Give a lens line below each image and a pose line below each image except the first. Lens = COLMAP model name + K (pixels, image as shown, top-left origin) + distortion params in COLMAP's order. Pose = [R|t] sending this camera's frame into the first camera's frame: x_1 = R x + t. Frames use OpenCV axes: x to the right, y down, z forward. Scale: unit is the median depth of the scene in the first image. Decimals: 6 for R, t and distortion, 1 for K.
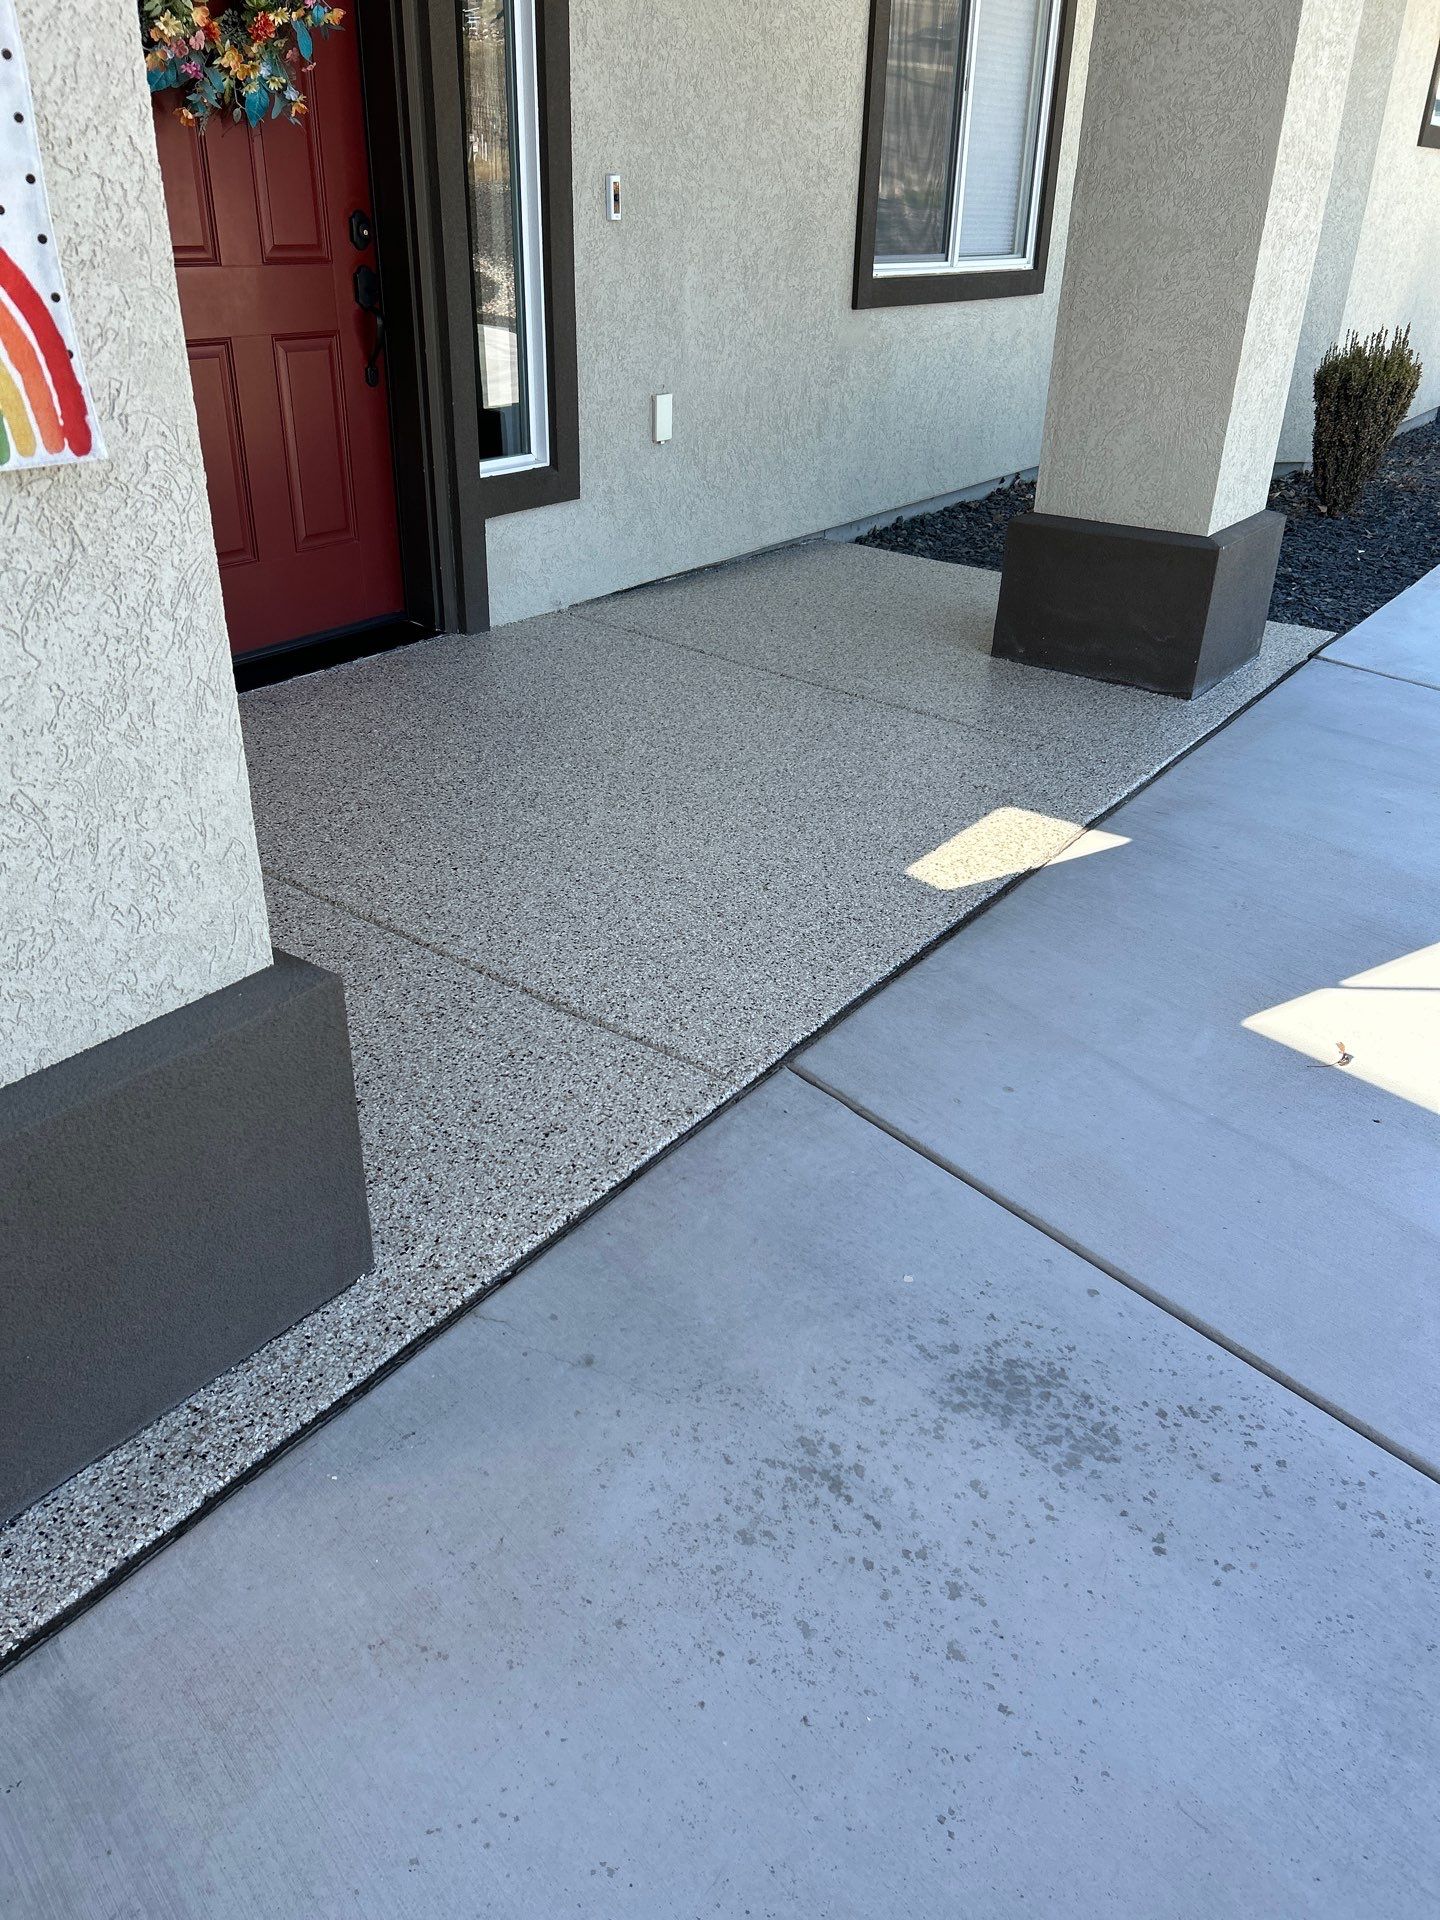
lens RADIAL K [[1465.9, 0, 736.3], [0, 1465.9, 981.5], [0, 0, 1]] dist [0.036953, -0.037712]
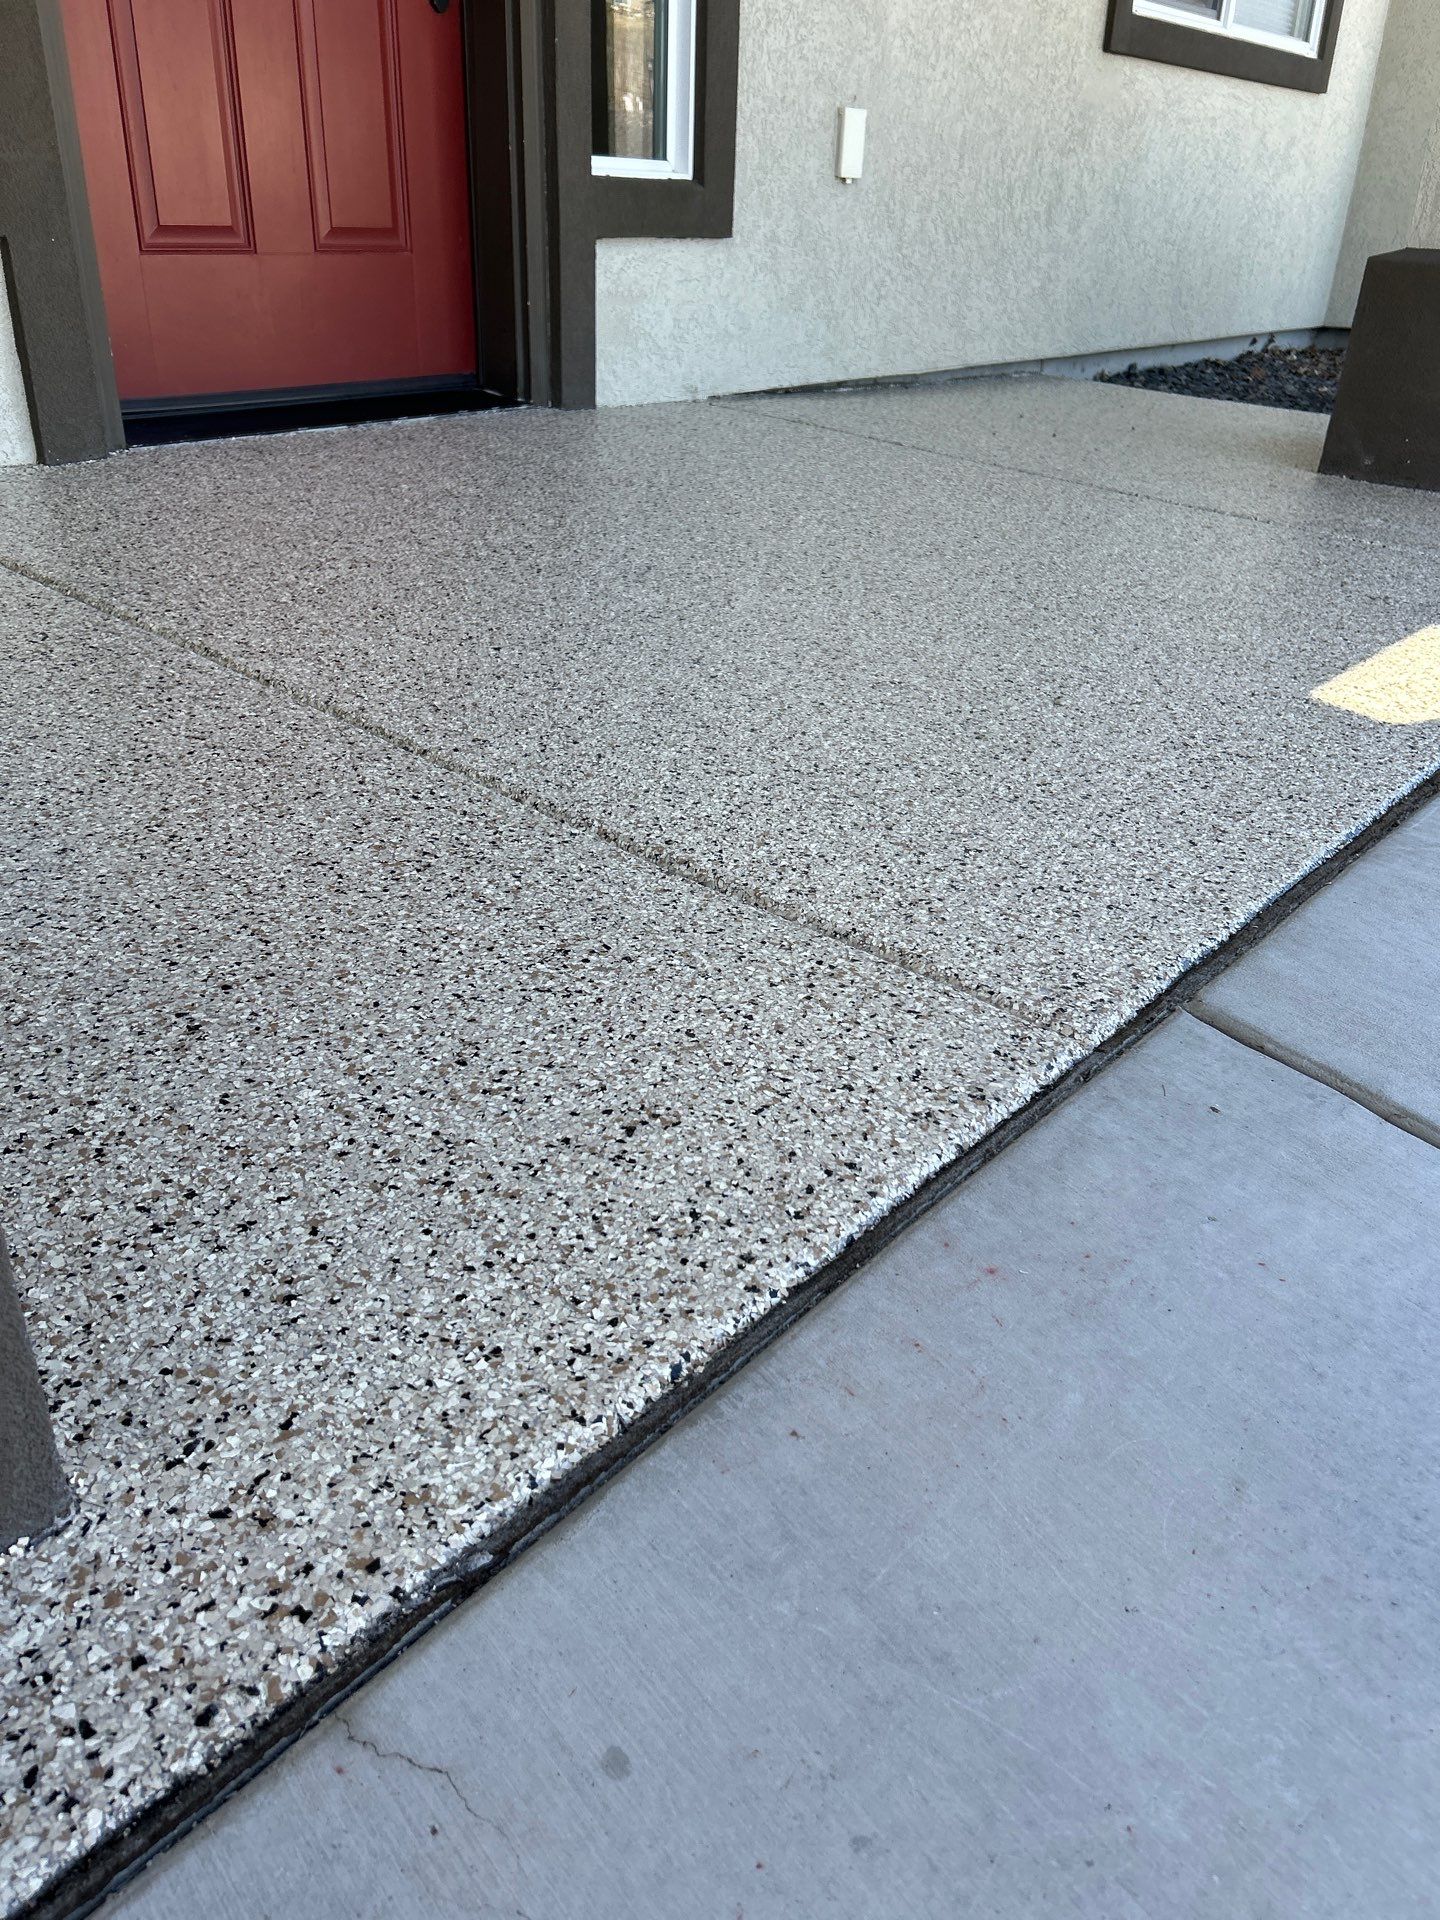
lens RADIAL K [[1465.9, 0, 727.8], [0, 1465.9, 980.1], [0, 0, 1]] dist [0.036953, -0.037712]
pose [[0.995888, 0.049723, -0.075727, -0.047328], [-0.050238, 0.998725, -0.004920, 0.040818], [0.075385, 0.008704, 0.997116, 0.382892]]
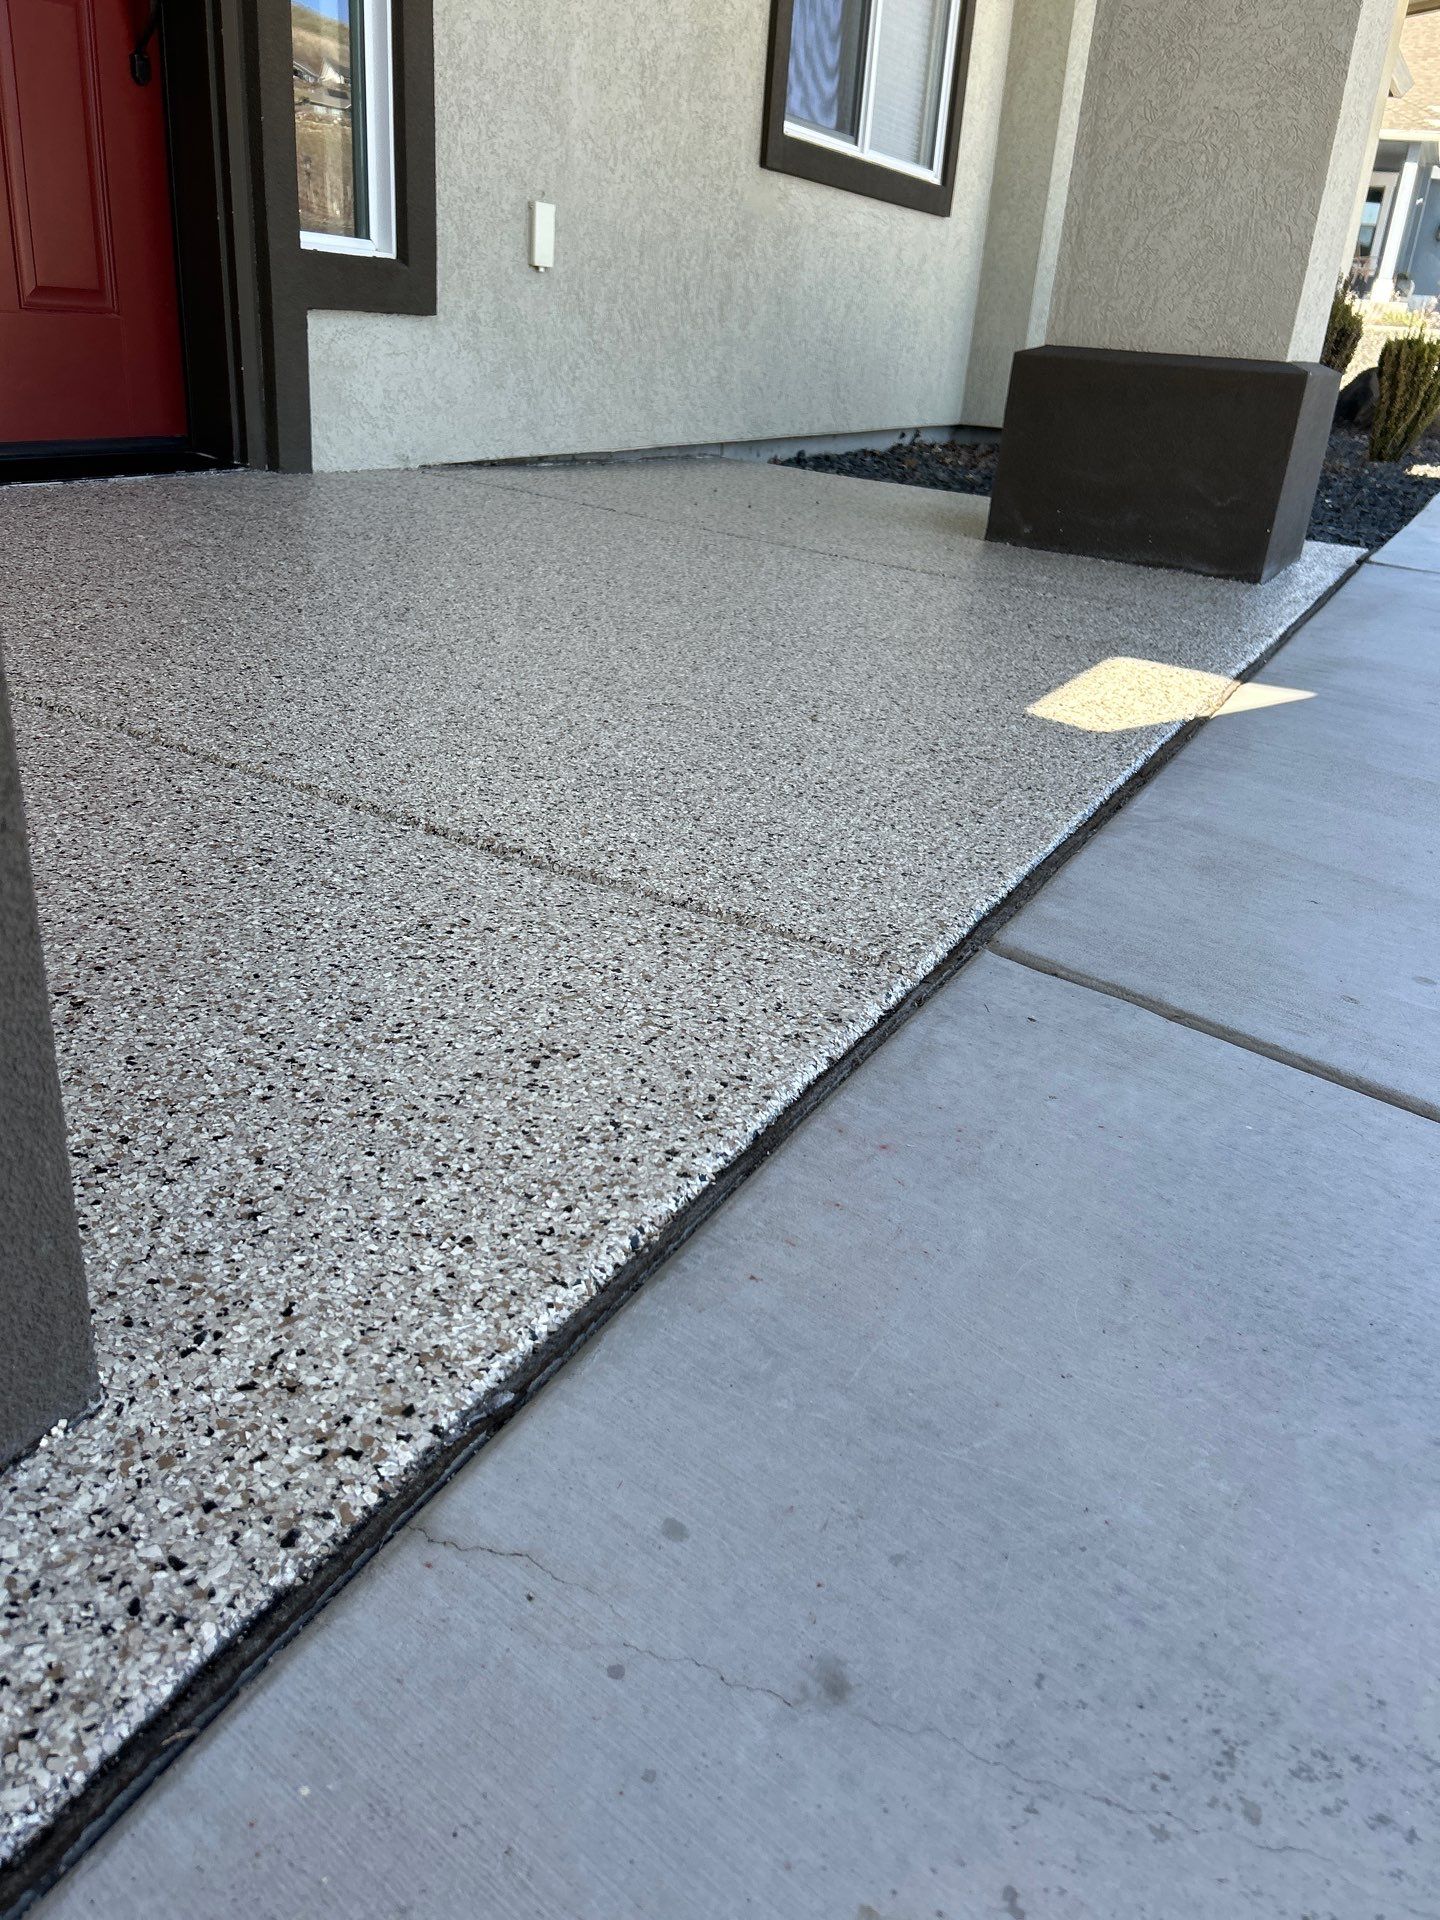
lens RADIAL K [[1465.9, 0, 709.6], [0, 1465.9, 974.9], [0, 0, 1]] dist [0.036953, -0.037712]
pose [[0.992404, -0.010467, 0.122577, -0.083141], [0.019189, 0.997349, -0.070191, 0.069803], [-0.121517, 0.072010, 0.989974, 0.360355]]
